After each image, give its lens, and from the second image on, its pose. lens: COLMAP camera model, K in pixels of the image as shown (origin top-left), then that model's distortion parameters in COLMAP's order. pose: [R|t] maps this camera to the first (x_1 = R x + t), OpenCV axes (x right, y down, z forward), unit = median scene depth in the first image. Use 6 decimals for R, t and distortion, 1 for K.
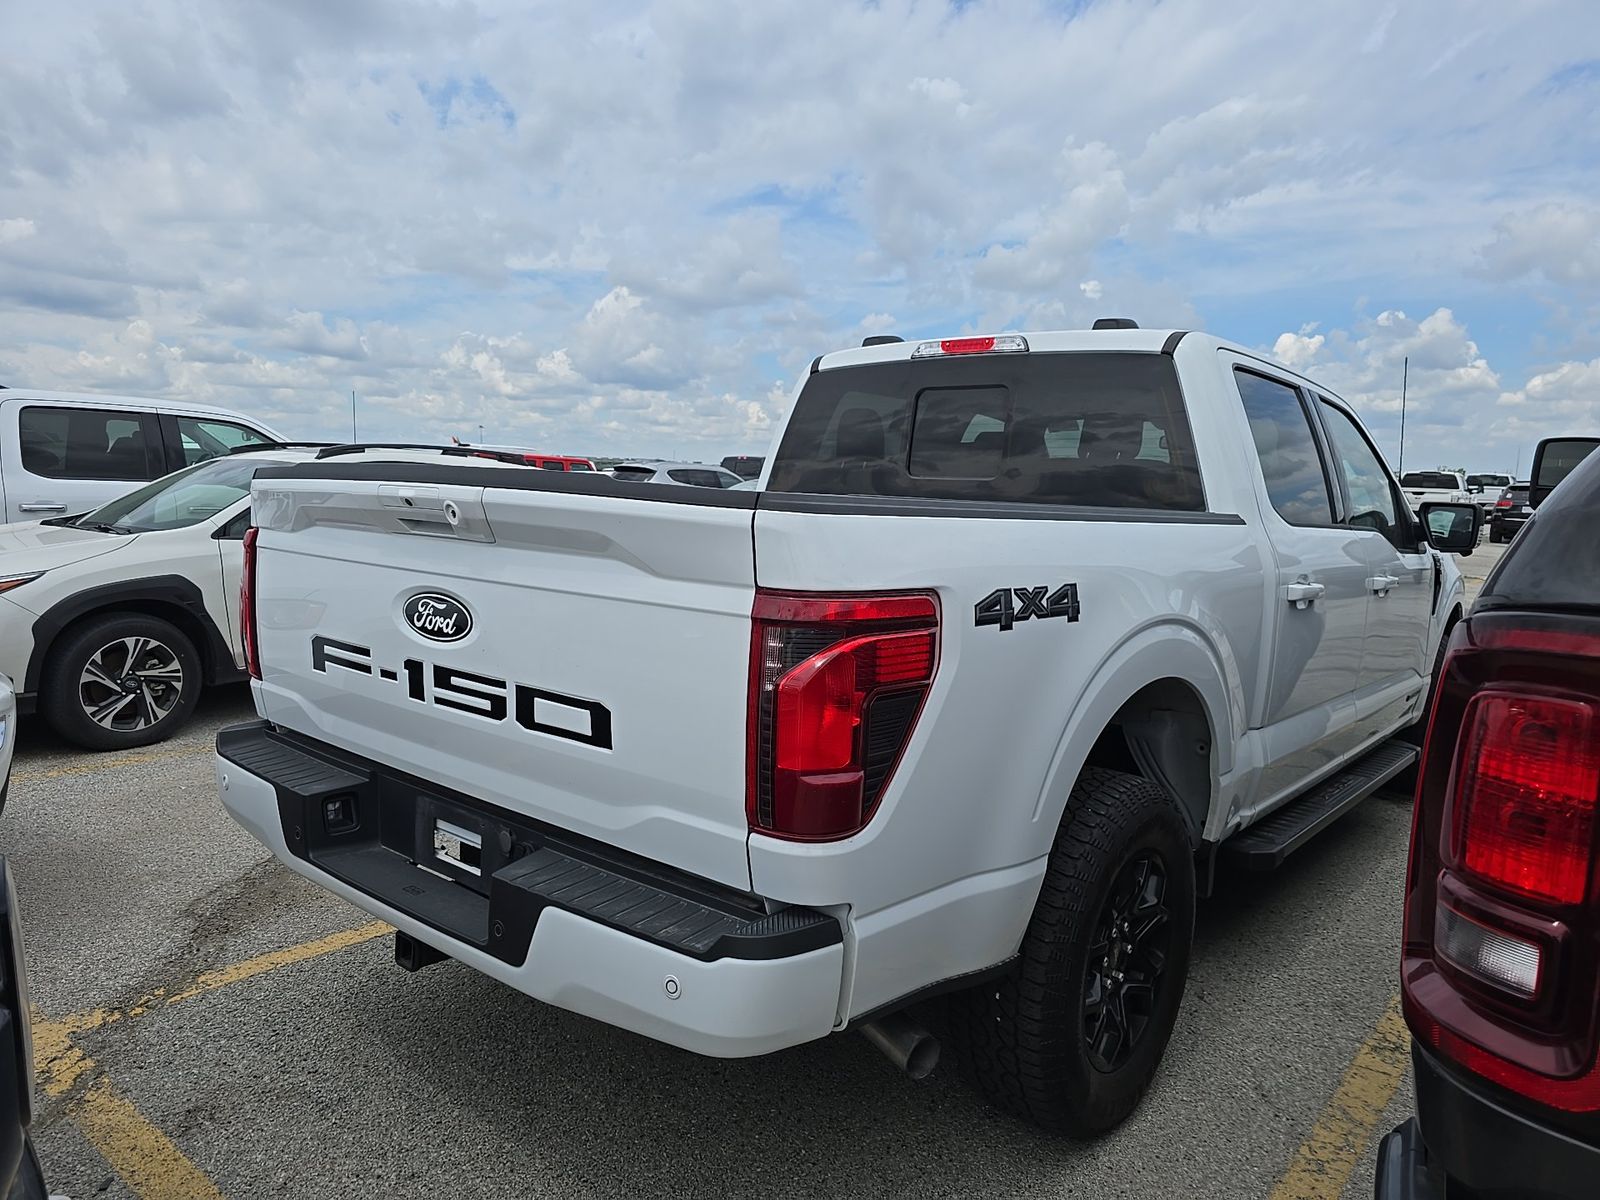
lens RADIAL K [[1135.9, 0, 800.0], [0, 1135.9, 577.8], [0, 0, 1]] dist [0.041589, -0.038962]
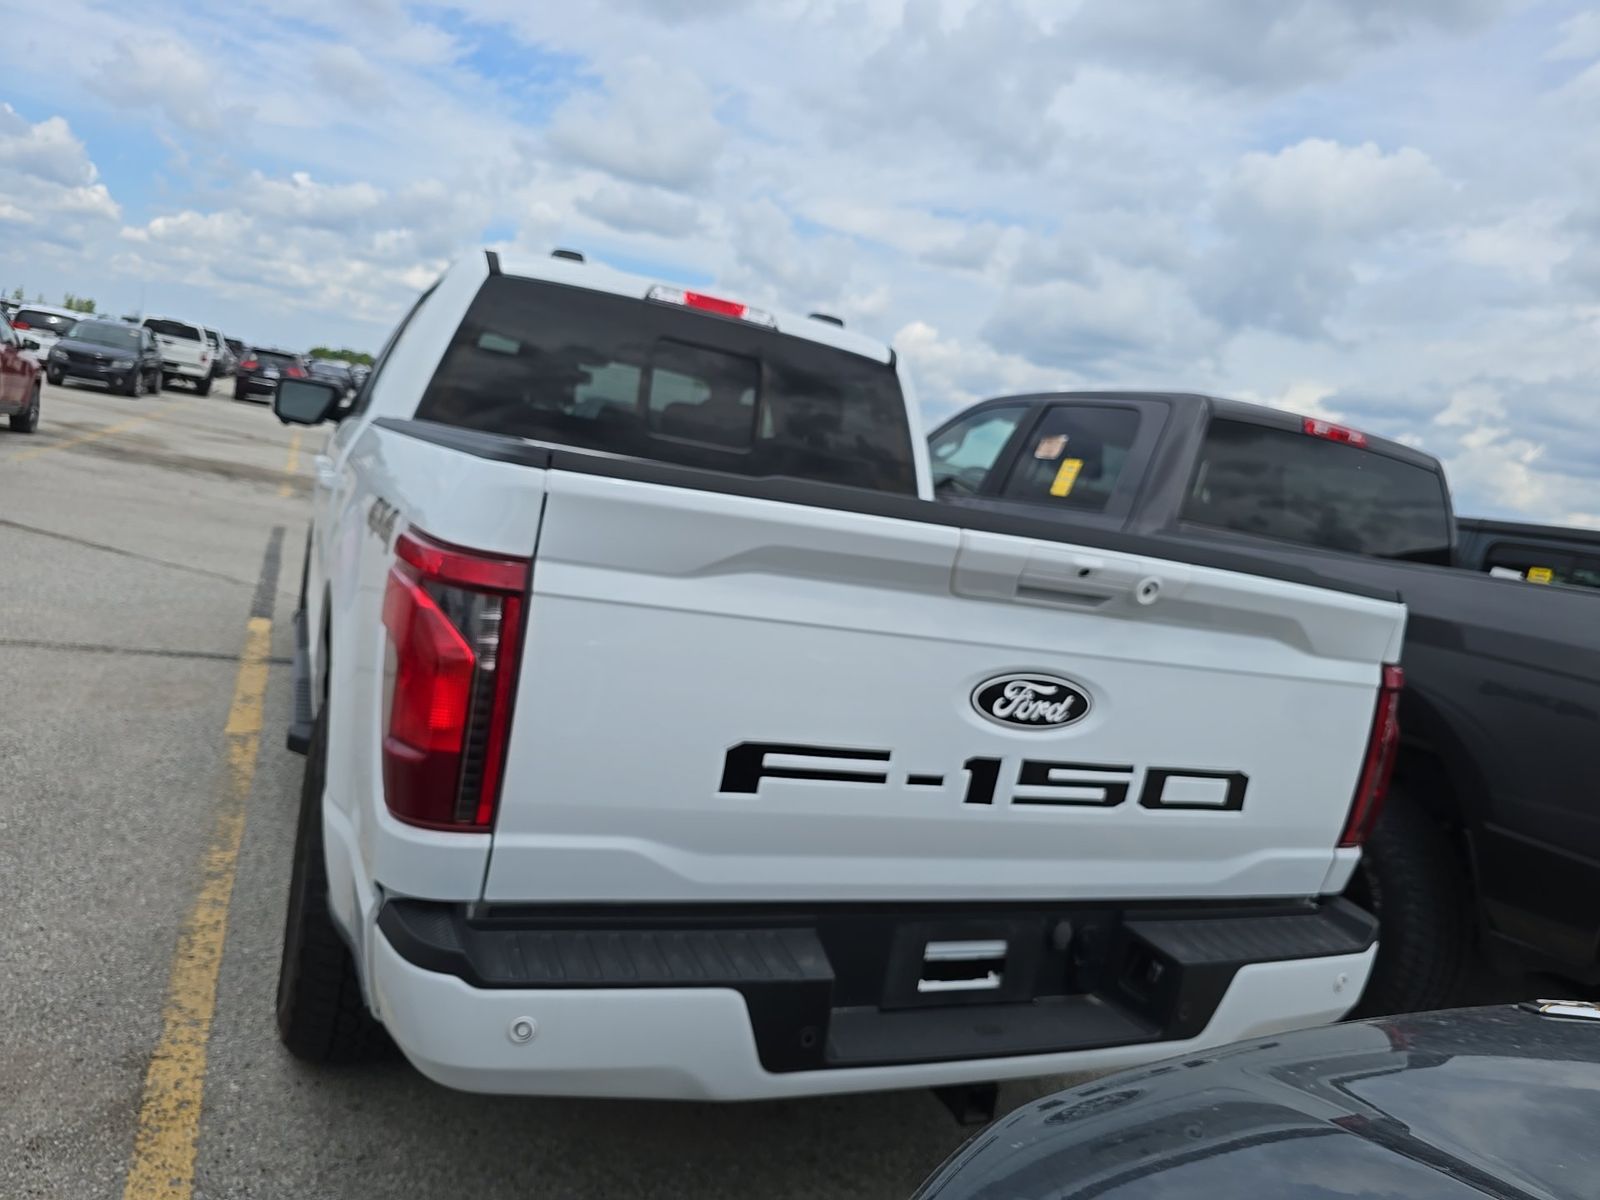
lens RADIAL K [[1143.5, 0, 804.1], [0, 1143.5, 594.4], [0, 0, 1]] dist [0.030353, -0.040213]
pose [[0.407804, -0.066011, 0.910680, -1.098325], [-0.084449, 0.990381, 0.109605, -0.115848], [-0.909156, -0.121603, 0.398307, 0.803689]]
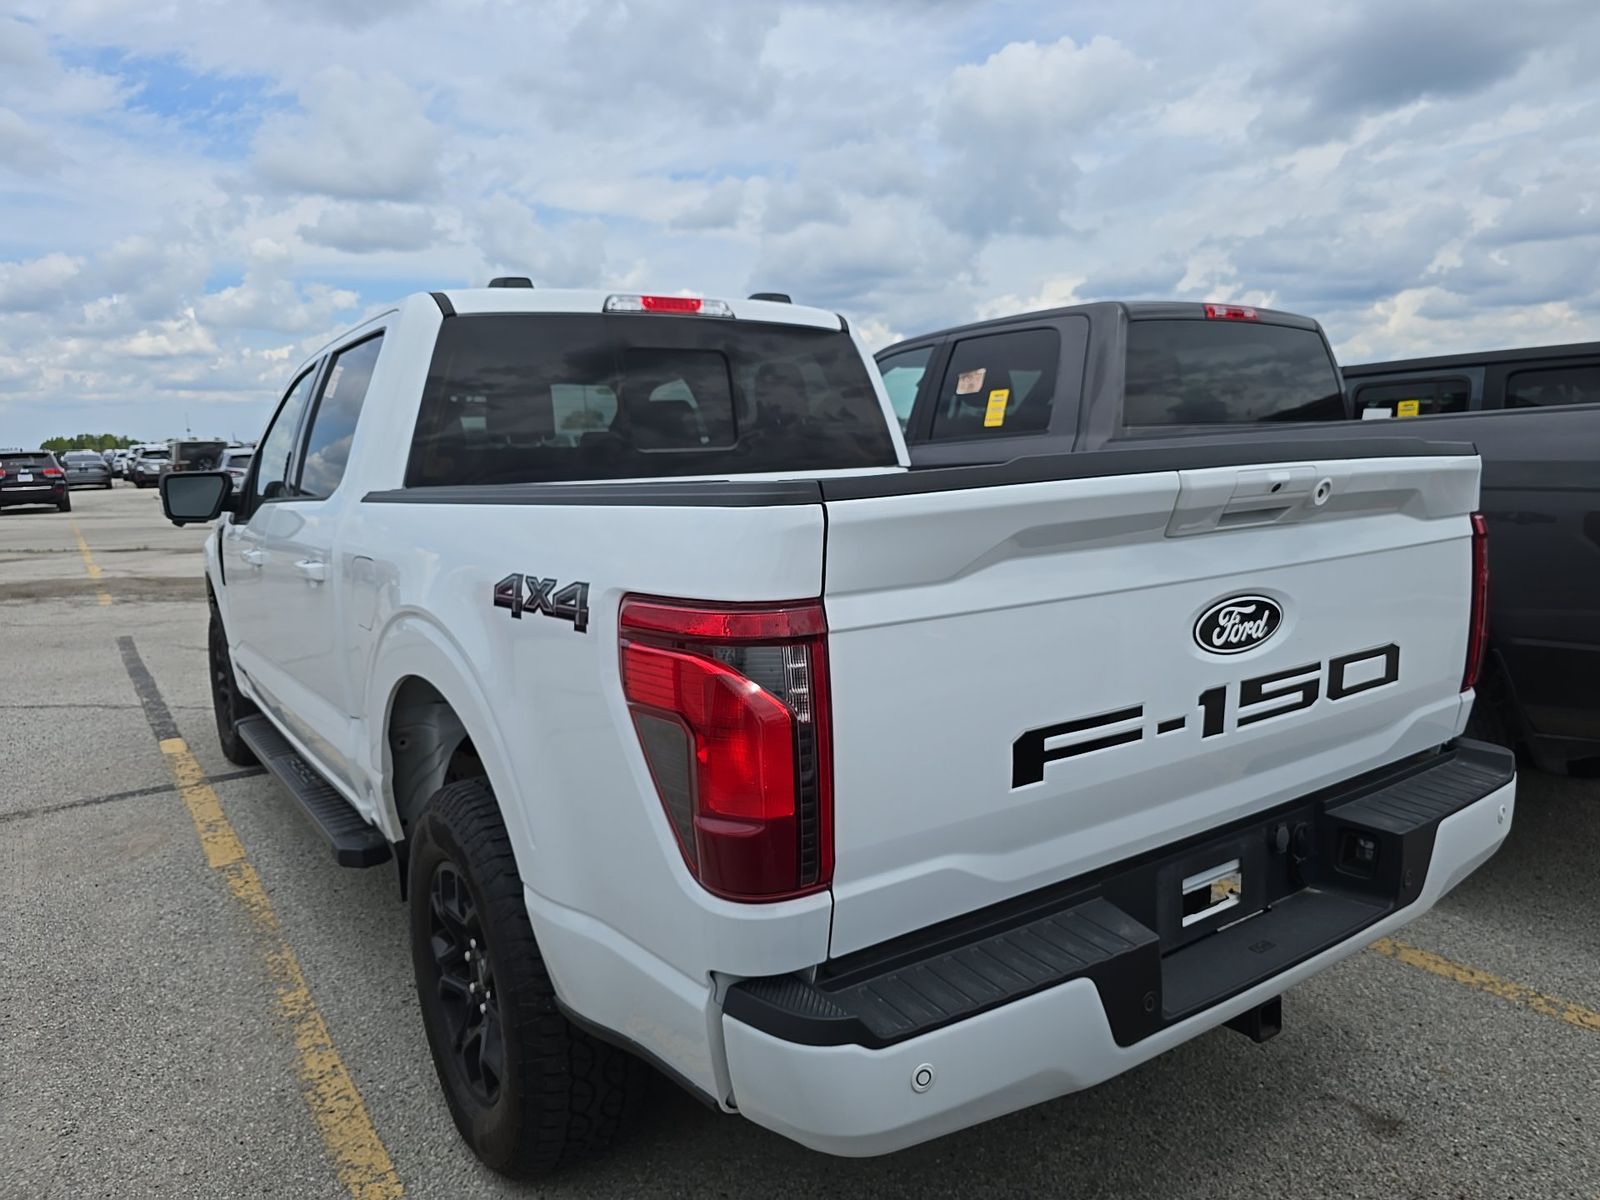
lens RADIAL K [[1134.7, 0, 800.0], [0, 1134.7, 600.0], [0, 0, 1]] dist [0.045810, -0.047691]
pose [[0.235532, -0.171879, 0.956547, -1.152339], [0.124375, 0.981475, 0.145733, -0.140377], [-0.963875, 0.084646, 0.252546, 1.062571]]
